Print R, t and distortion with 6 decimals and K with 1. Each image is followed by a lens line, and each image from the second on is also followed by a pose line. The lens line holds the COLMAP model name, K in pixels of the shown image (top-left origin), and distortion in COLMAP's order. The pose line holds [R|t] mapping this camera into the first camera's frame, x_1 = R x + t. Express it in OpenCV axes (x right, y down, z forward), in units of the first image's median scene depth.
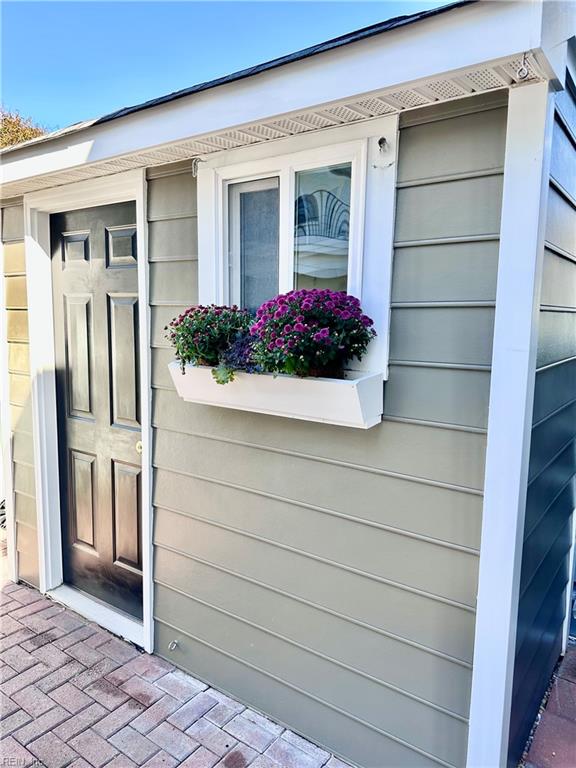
lens RADIAL K [[540.1, 0, 282.0], [0, 540.1, 383.0], [0, 0, 1]] dist [0.043416, -0.037287]
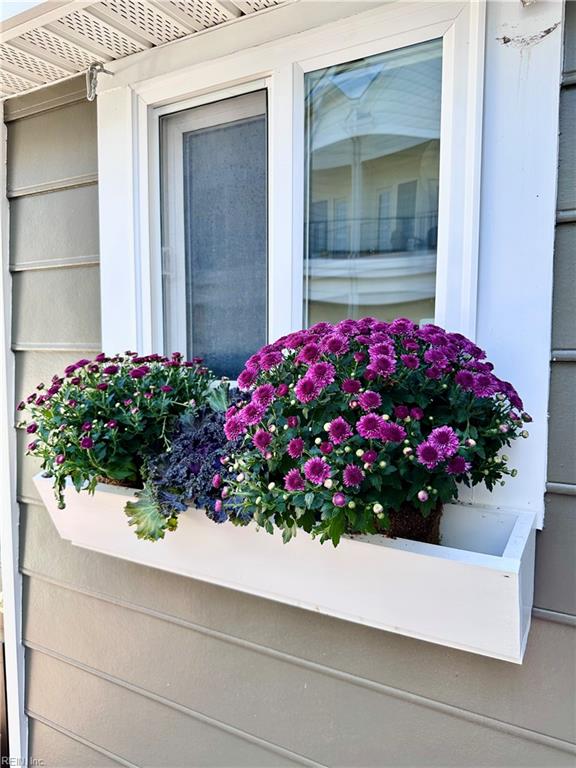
lens RADIAL K [[540.1, 0, 292.8], [0, 540.1, 390.5], [0, 0, 1]] dist [0.043416, -0.037287]
pose [[0.990422, -0.016902, 0.137035, -0.053182], [0.023647, 0.998580, -0.047746, -0.088347], [-0.136033, 0.050529, 0.989415, 0.527963]]
